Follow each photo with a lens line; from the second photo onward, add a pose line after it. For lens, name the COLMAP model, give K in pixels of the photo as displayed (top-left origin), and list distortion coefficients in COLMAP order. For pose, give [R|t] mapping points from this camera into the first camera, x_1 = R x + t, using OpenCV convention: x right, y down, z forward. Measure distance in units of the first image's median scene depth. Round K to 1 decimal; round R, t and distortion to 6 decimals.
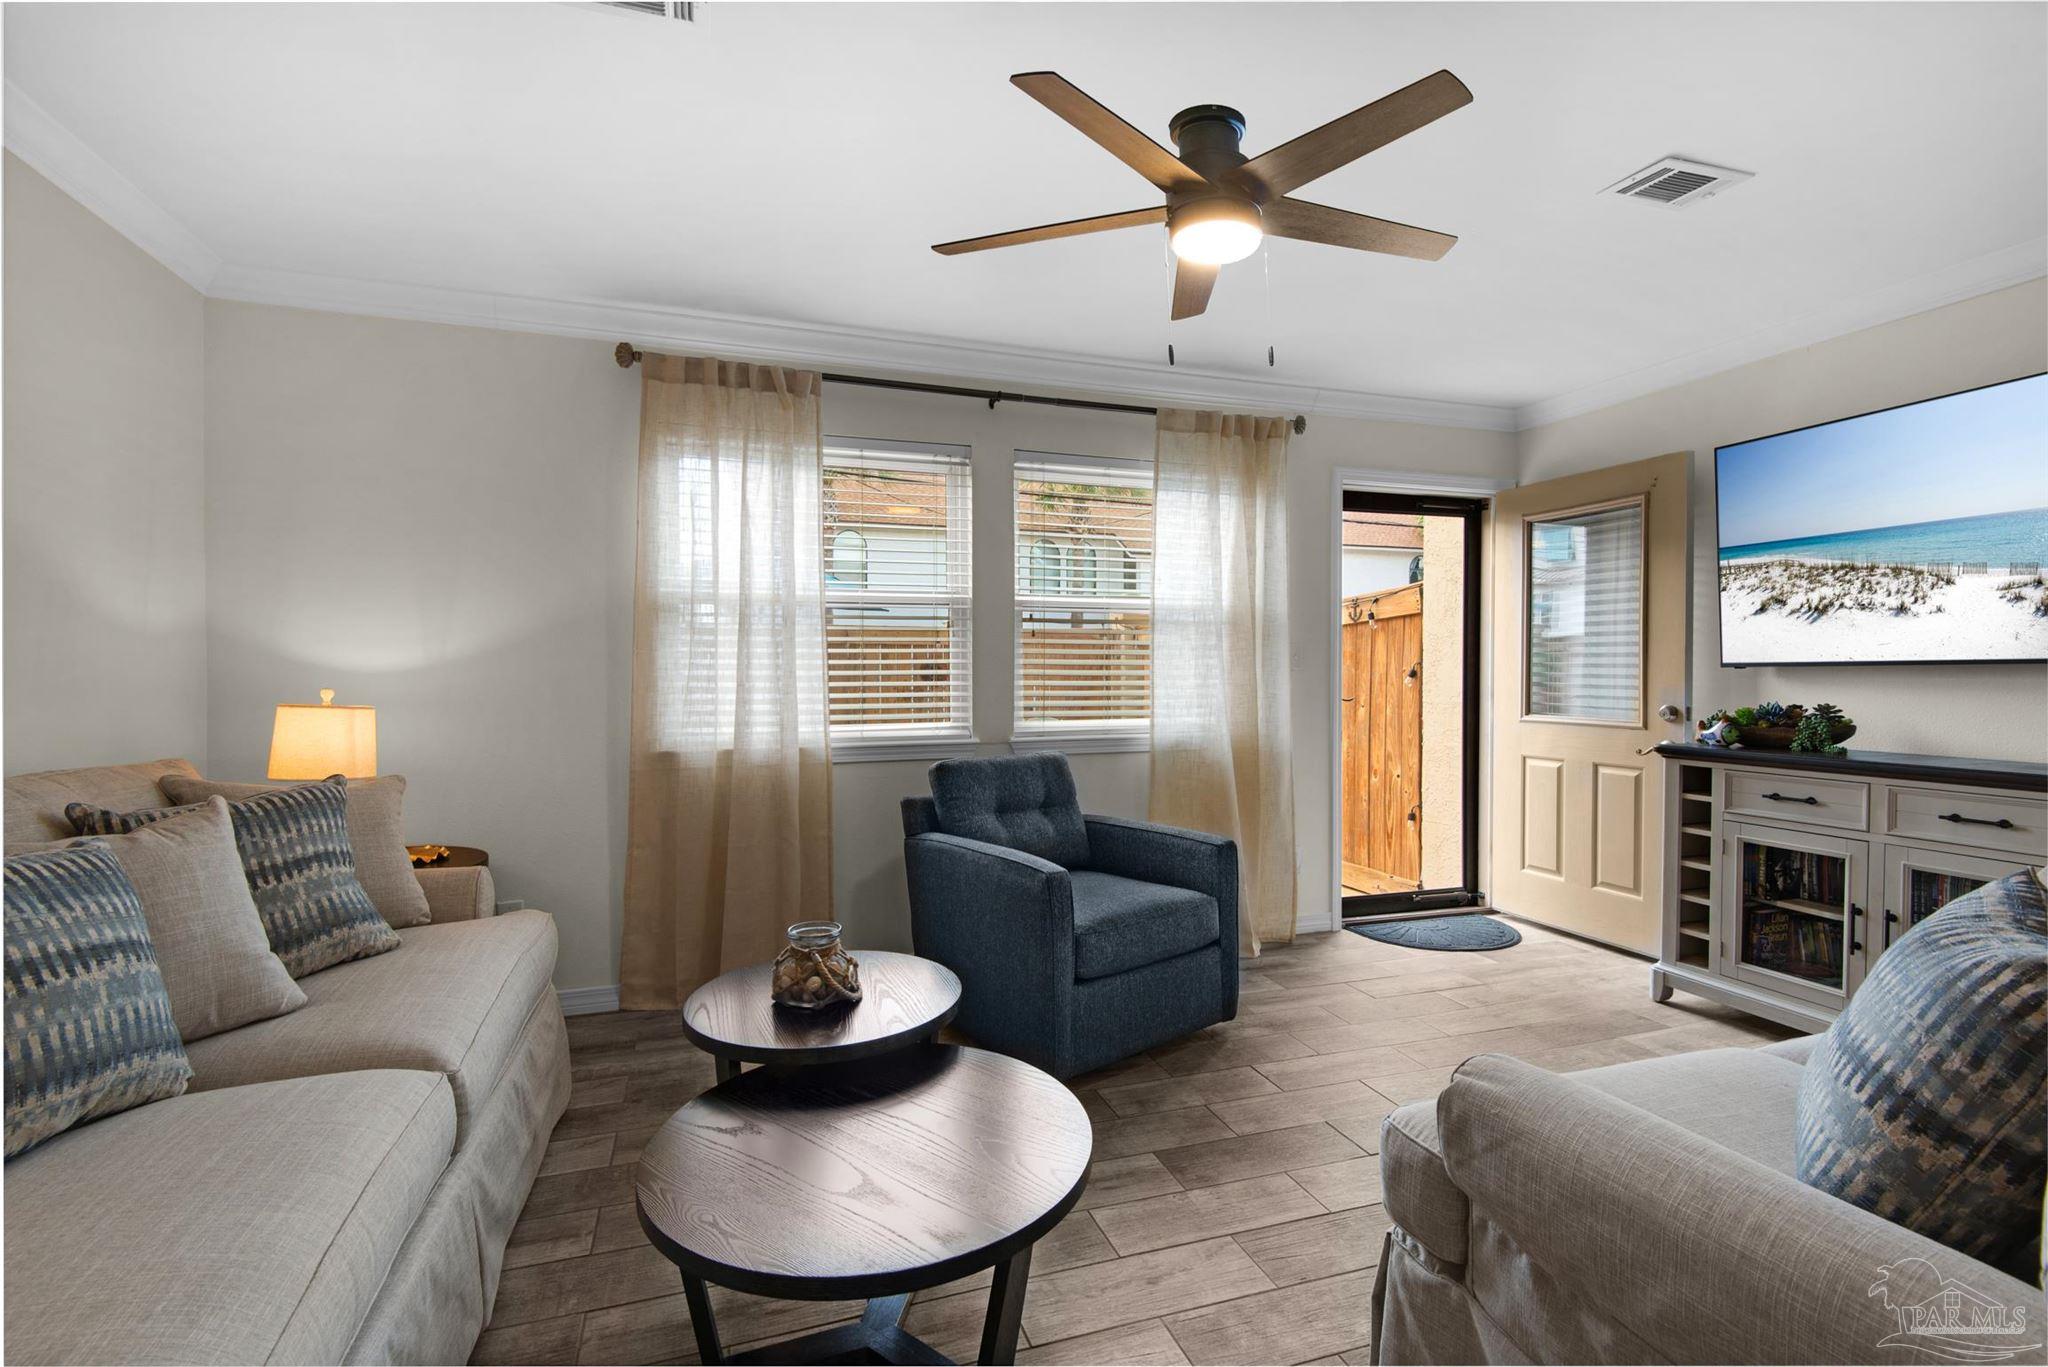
lens RADIAL K [[907.3, 0, 1022.1], [0, 907.3, 682.3], [0, 0, 1]] dist [0.078553, -0.035464]
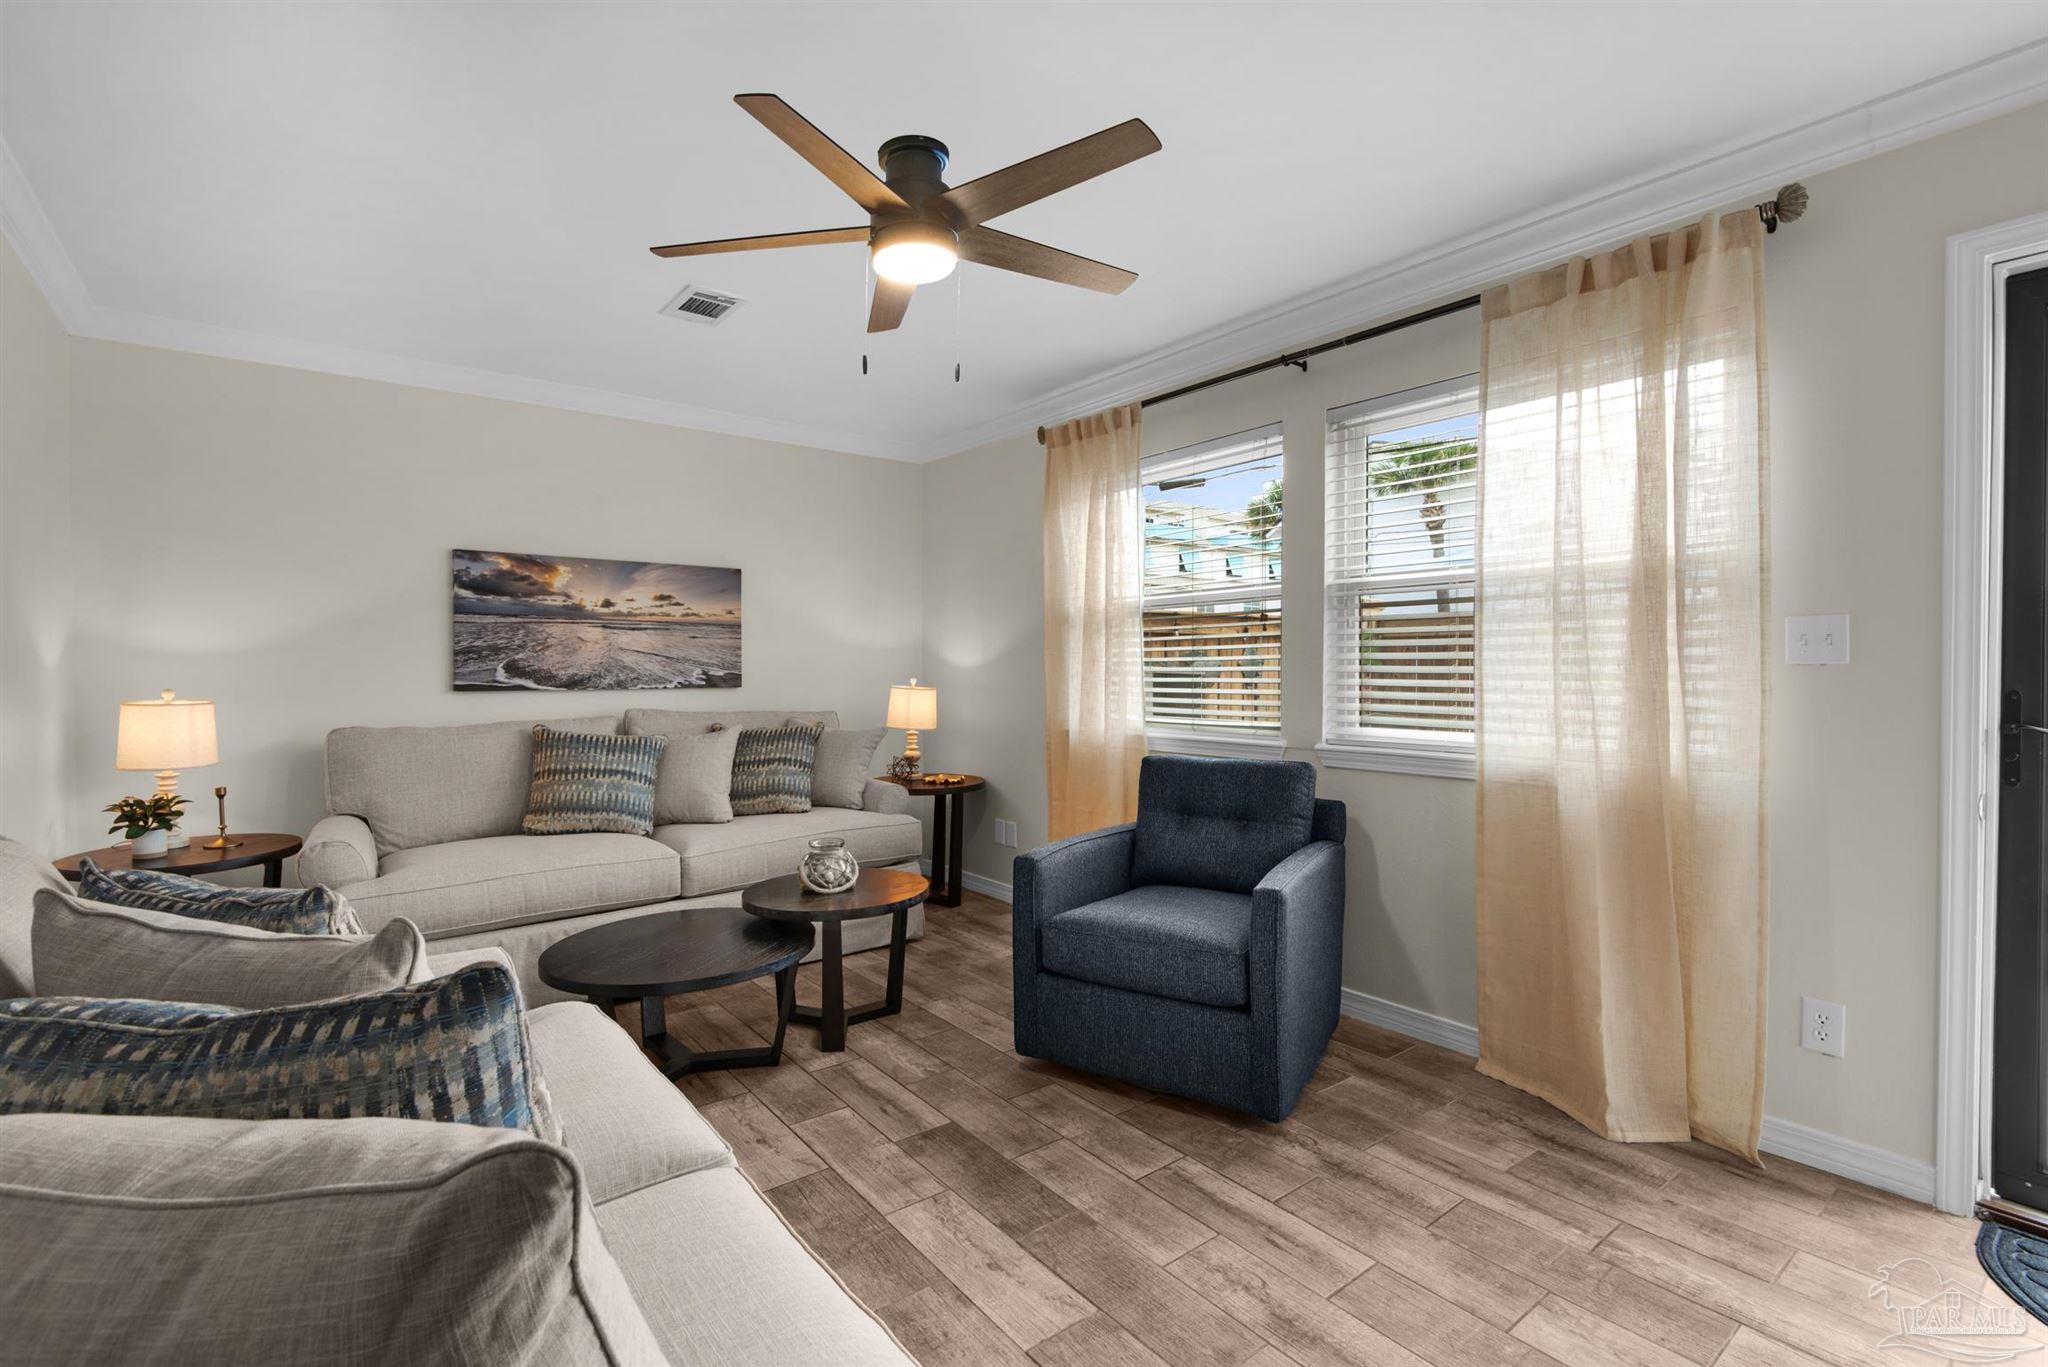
lens RADIAL K [[930.1, 0, 1037.6], [0, 930.1, 676.4], [0, 0, 1]] dist [0.021792, -0.000189]
pose [[0.347280, 0.008880, -0.937719, 0.886894], [-0.007256, 0.999951, 0.006782, -0.009362], [0.937733, 0.004449, 0.347327, 0.538755]]
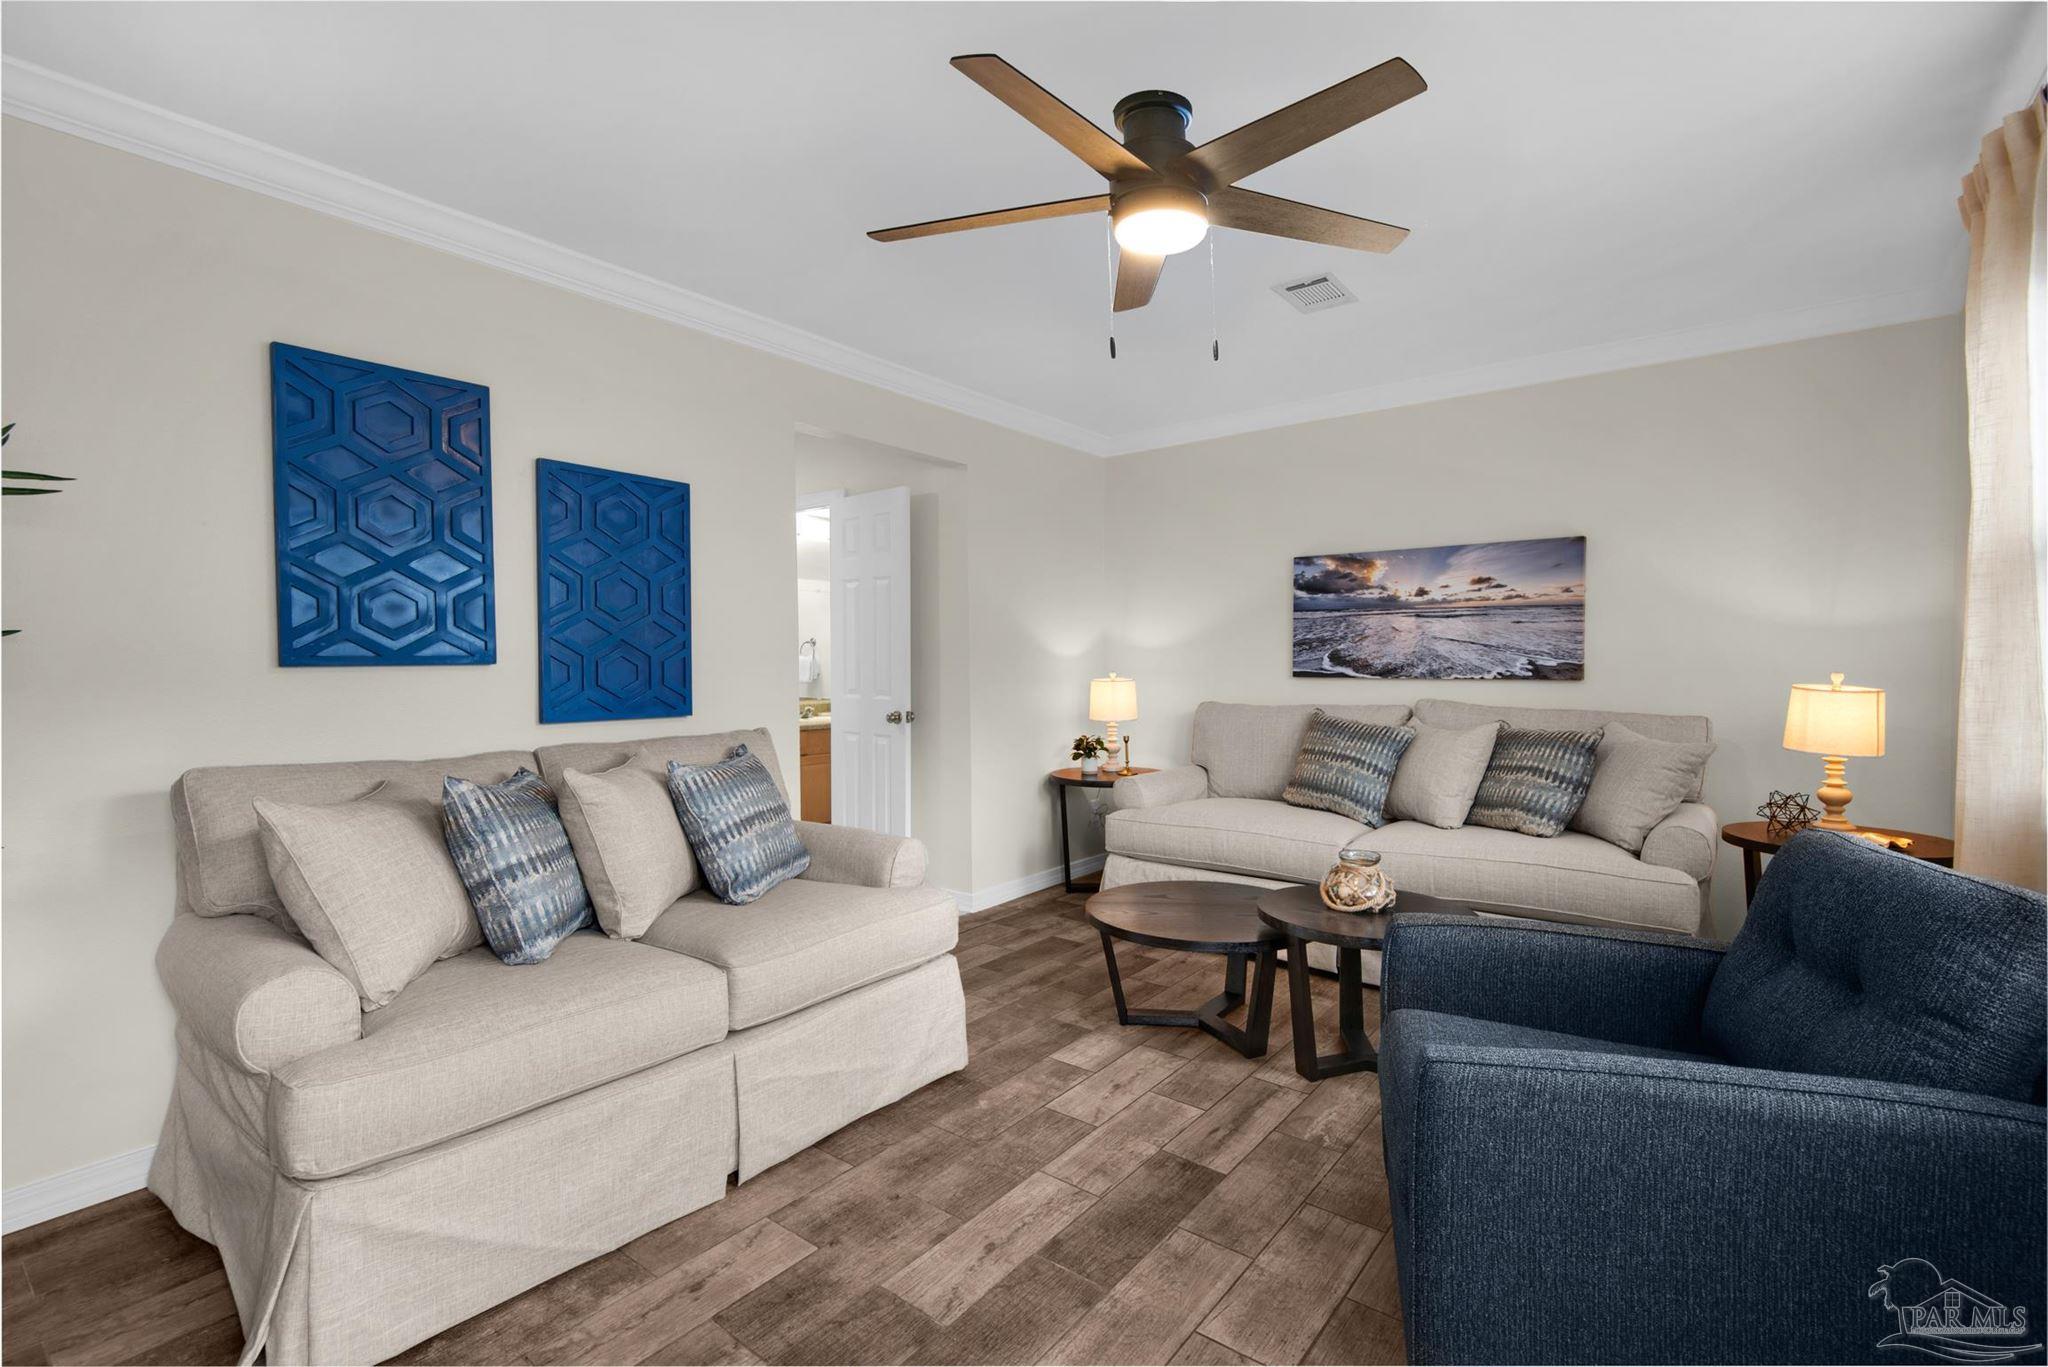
lens RADIAL K [[930.2, 0, 997.7], [0, 930.2, 678.8], [0, 0, 1]] dist [0.021929, -0.021444]
pose [[-0.846578, 0.016042, -0.532023, 0.626397], [-0.000456, 0.999523, 0.030864, -0.018012], [0.532264, 0.026371, -0.846167, 1.252665]]
